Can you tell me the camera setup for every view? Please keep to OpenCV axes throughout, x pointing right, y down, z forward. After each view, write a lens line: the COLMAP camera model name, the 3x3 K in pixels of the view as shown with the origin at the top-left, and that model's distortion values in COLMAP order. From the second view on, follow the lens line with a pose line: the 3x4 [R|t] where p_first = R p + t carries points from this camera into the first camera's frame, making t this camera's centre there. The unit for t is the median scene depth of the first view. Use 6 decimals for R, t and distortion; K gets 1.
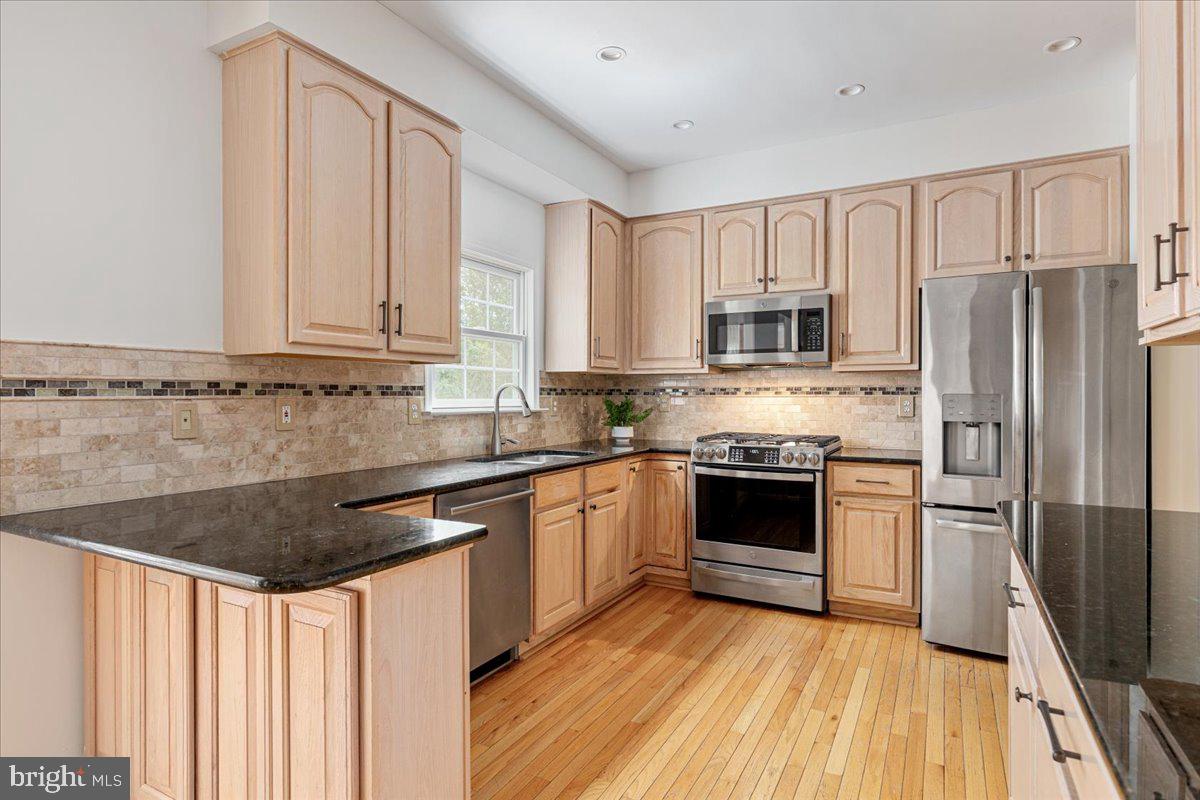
lens RADIAL K [[614.9, 0, 600.0], [0, 614.9, 400.0], [0, 0, 1]] dist [-0.026510, -0.000014]
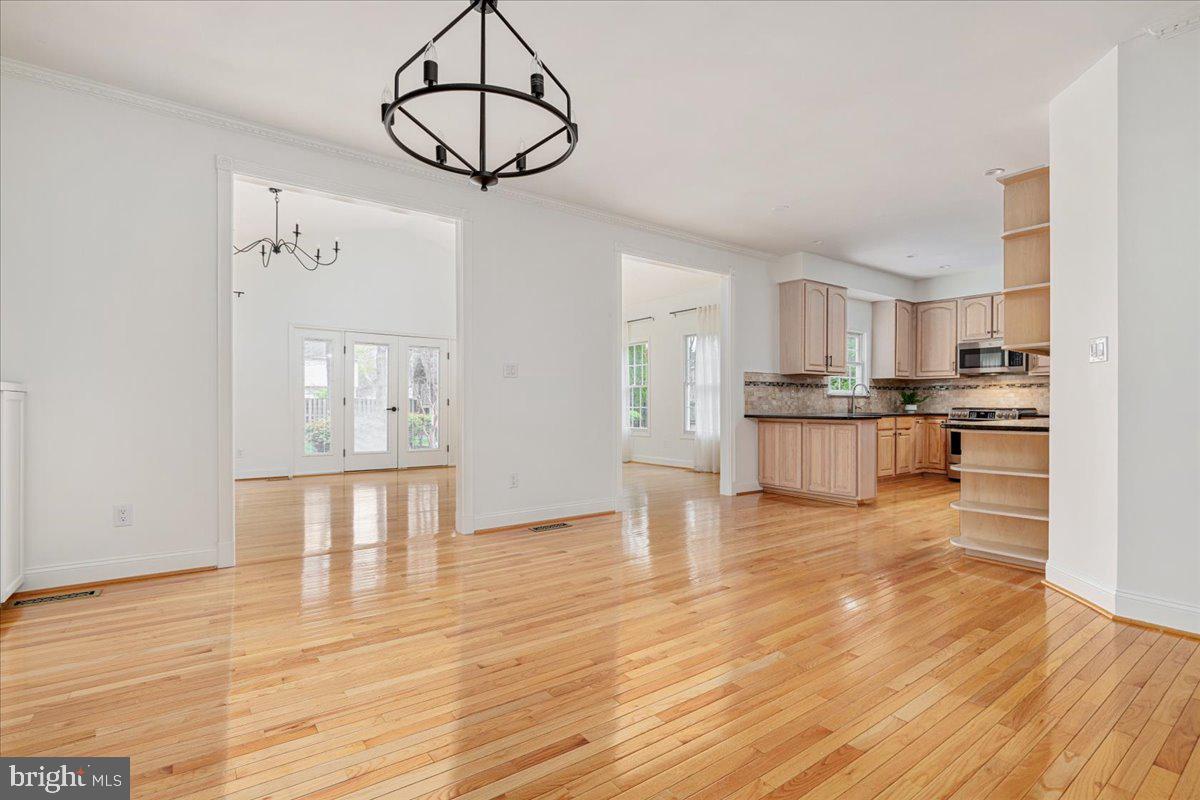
lens RADIAL K [[558.9, 0, 599.9], [0, 558.9, 412.2], [0, 0, 1]] dist [-0.001479, -0.000275]
pose [[0.904026, 0.006763, -0.427423, -0.122623], [-0.004979, 0.999974, 0.005292, 0.073869], [0.427448, -0.002656, 0.904036, -1.316353]]
